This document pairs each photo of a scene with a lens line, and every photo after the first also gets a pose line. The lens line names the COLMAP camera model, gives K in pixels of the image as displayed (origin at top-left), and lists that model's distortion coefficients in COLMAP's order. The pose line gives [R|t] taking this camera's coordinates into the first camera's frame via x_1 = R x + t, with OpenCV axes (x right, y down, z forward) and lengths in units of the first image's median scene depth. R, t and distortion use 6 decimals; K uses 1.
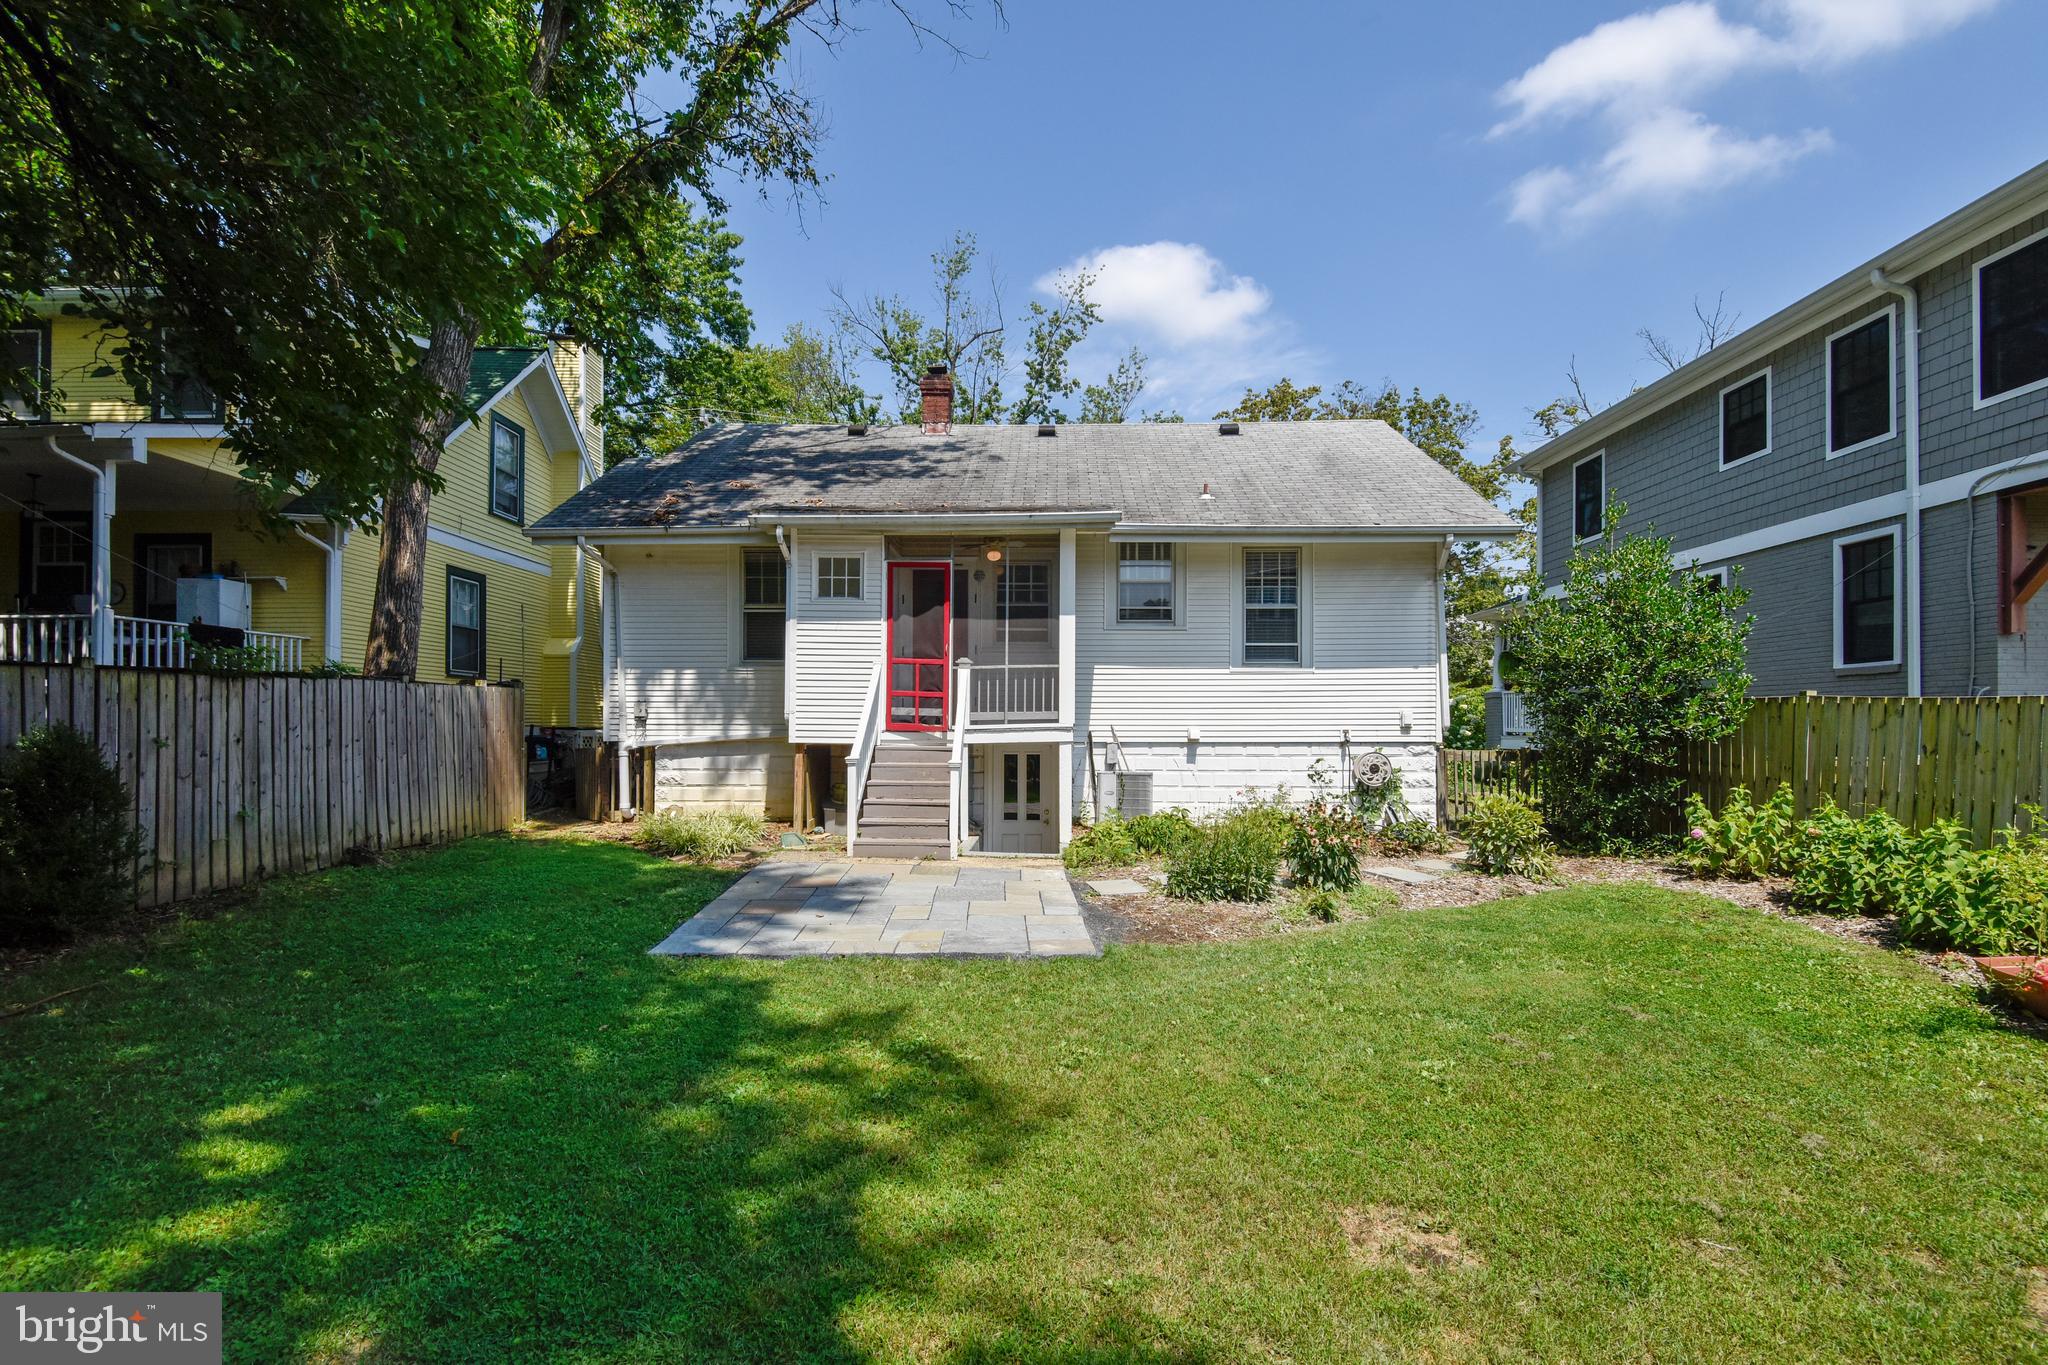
lens RADIAL K [[939.6, 0, 1015.8], [0, 939.6, 721.0], [0, 0, 1]] dist [0.036117, -0.030214]
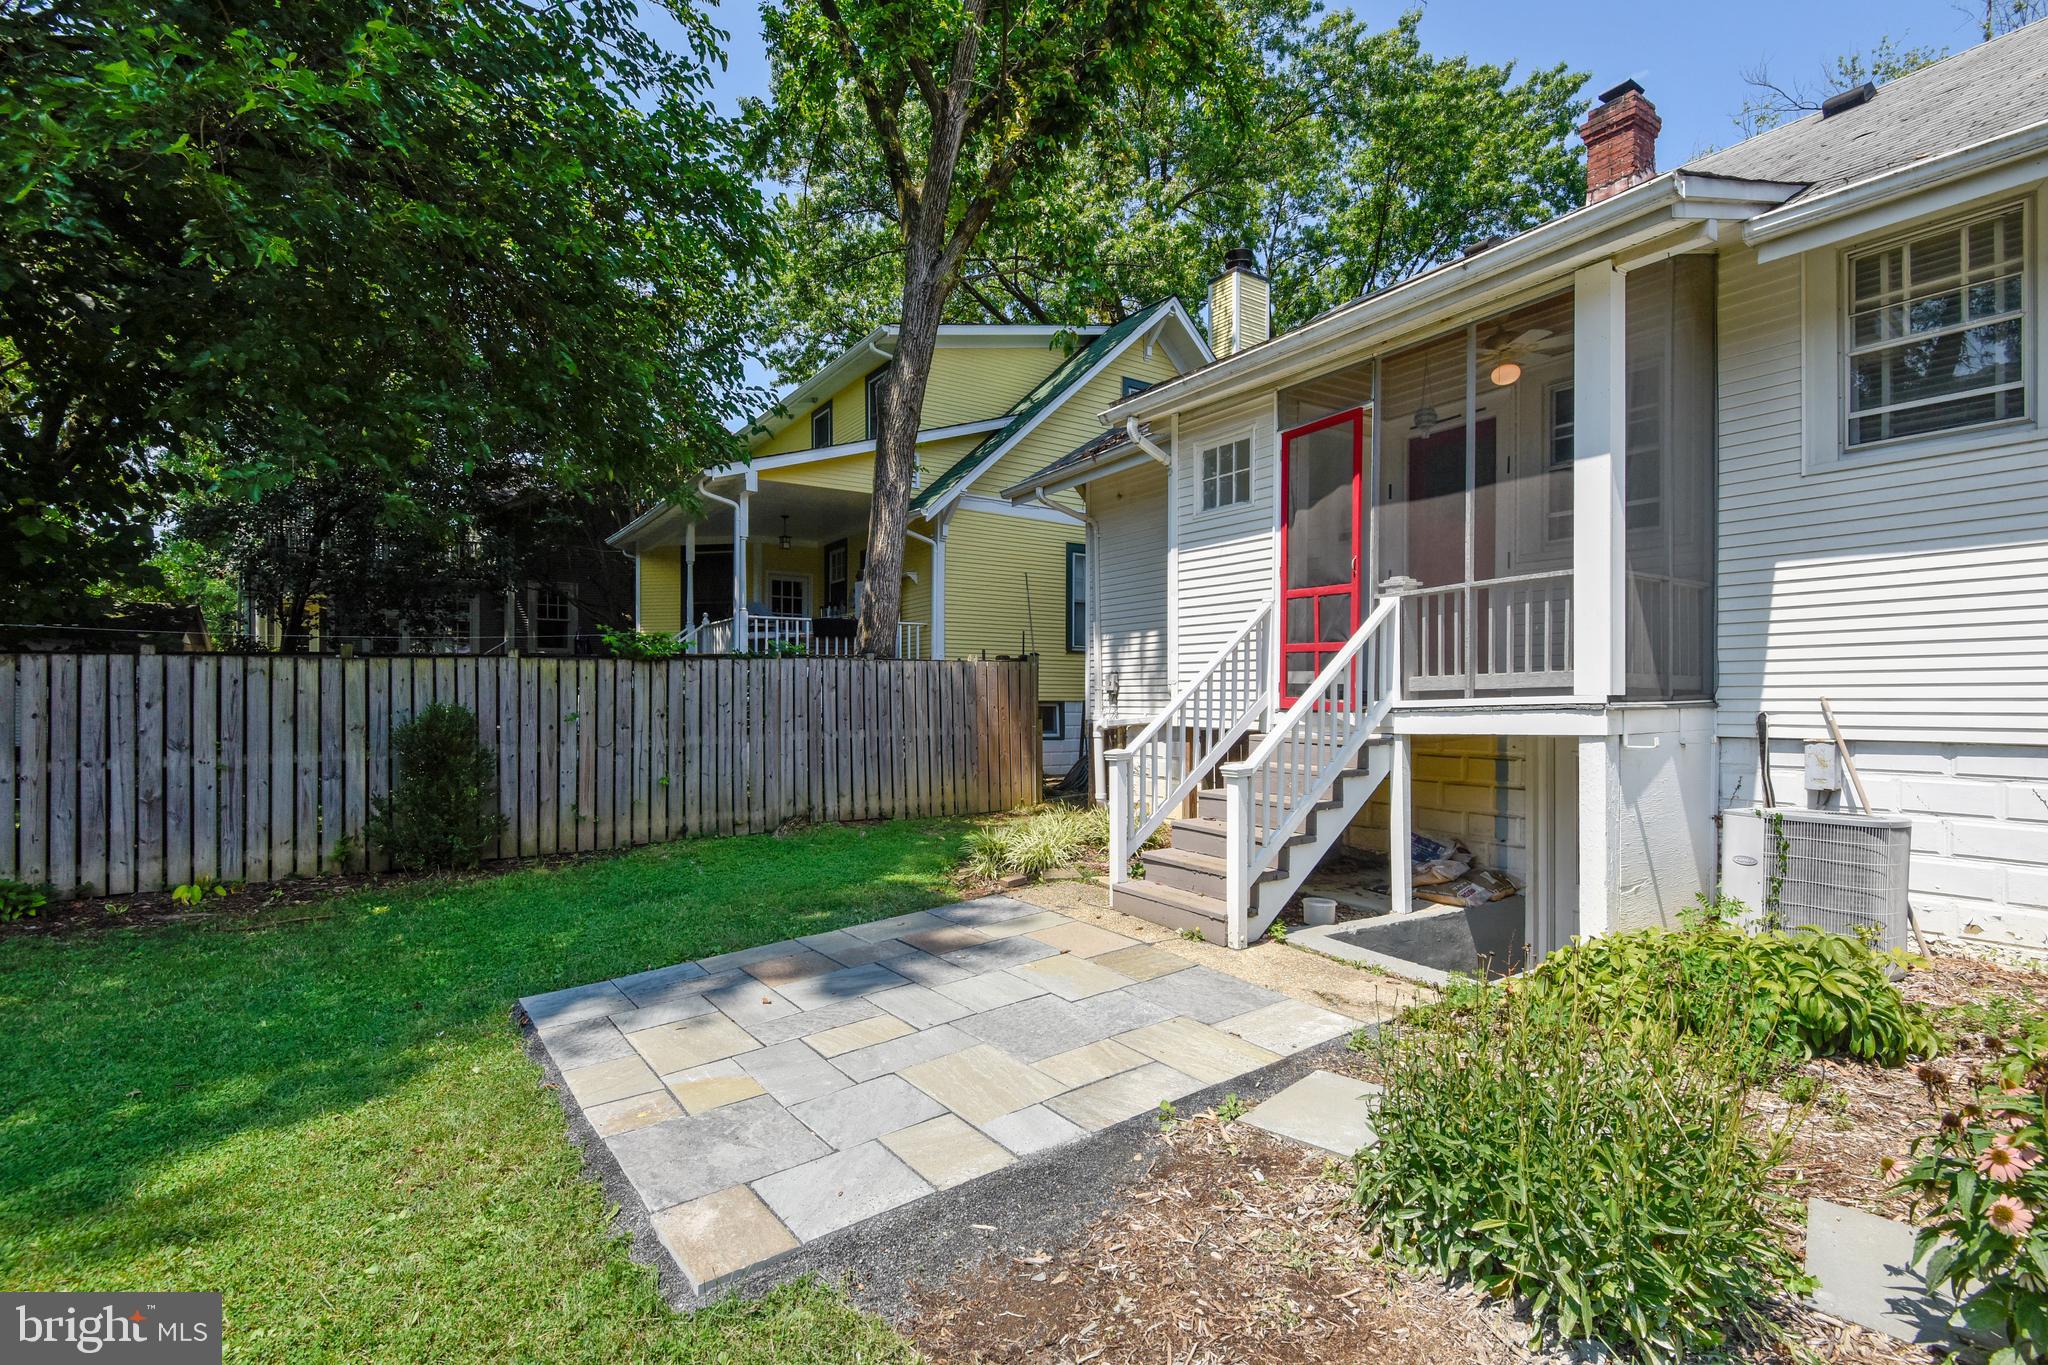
lens RADIAL K [[952.8, 0, 1012.8], [0, 952.8, 699.2], [0, 0, 1]] dist [0.001828, -0.000552]
pose [[0.573127, -0.002967, -0.819461, 0.267368], [0.005985, 0.999982, 0.000565, 0.002016], [0.819445, -0.005228, 0.573134, 0.496849]]
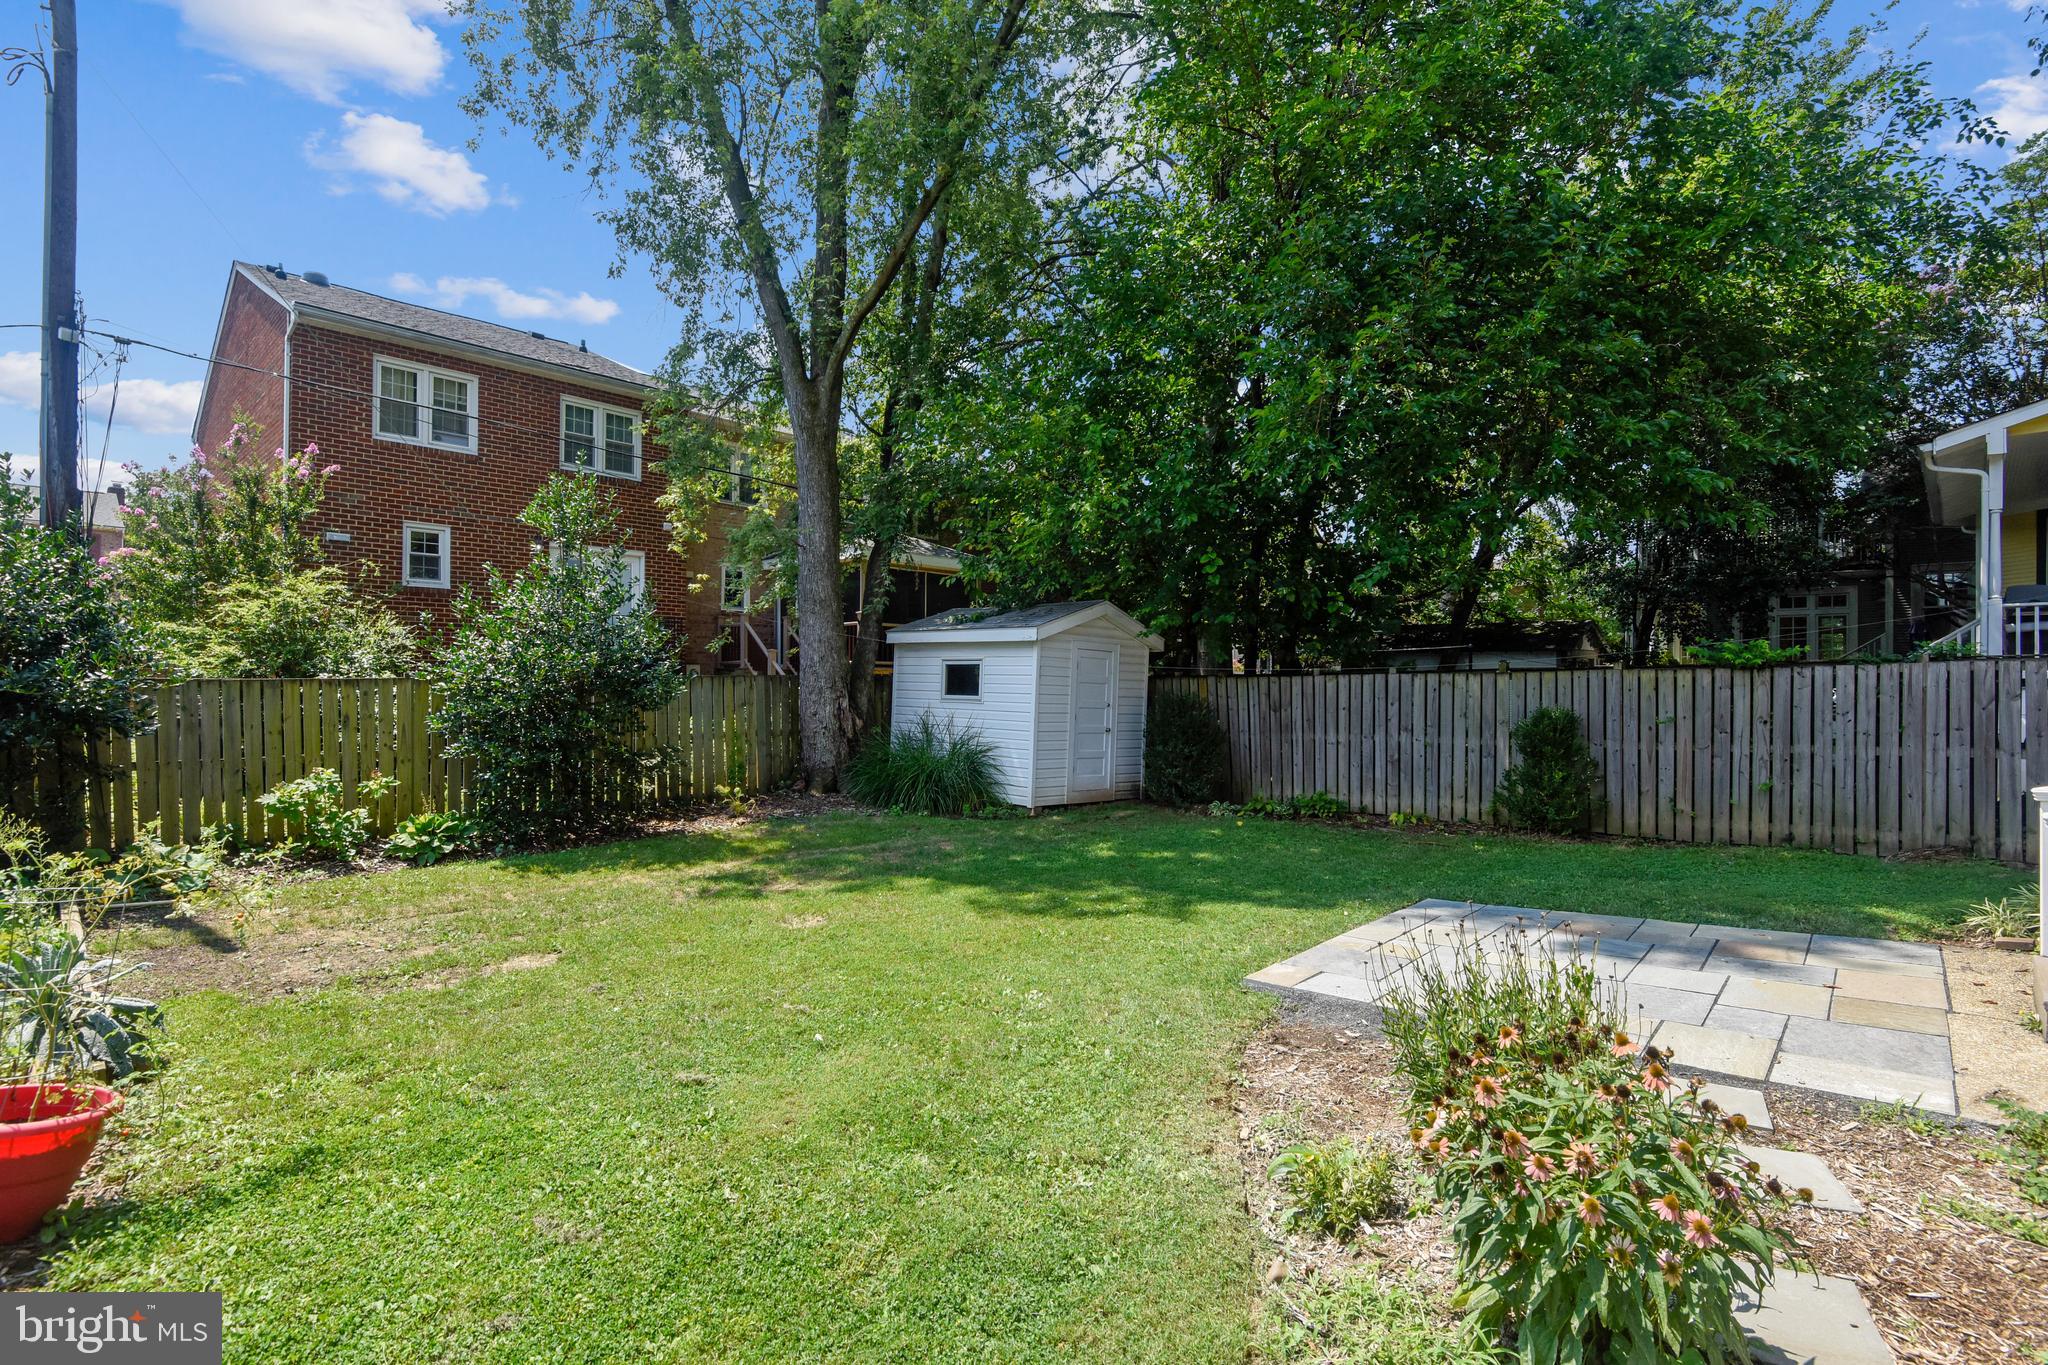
lens RADIAL K [[961.3, 0, 1024.0], [0, 961.3, 682.5], [0, 0, 1]] dist [0.001231, -0.009570]
pose [[-0.672601, -0.009662, -0.739942, 0.486680], [-0.005355, 0.999952, -0.008190, -0.009826], [0.739986, -0.001547, -0.672621, 0.809165]]
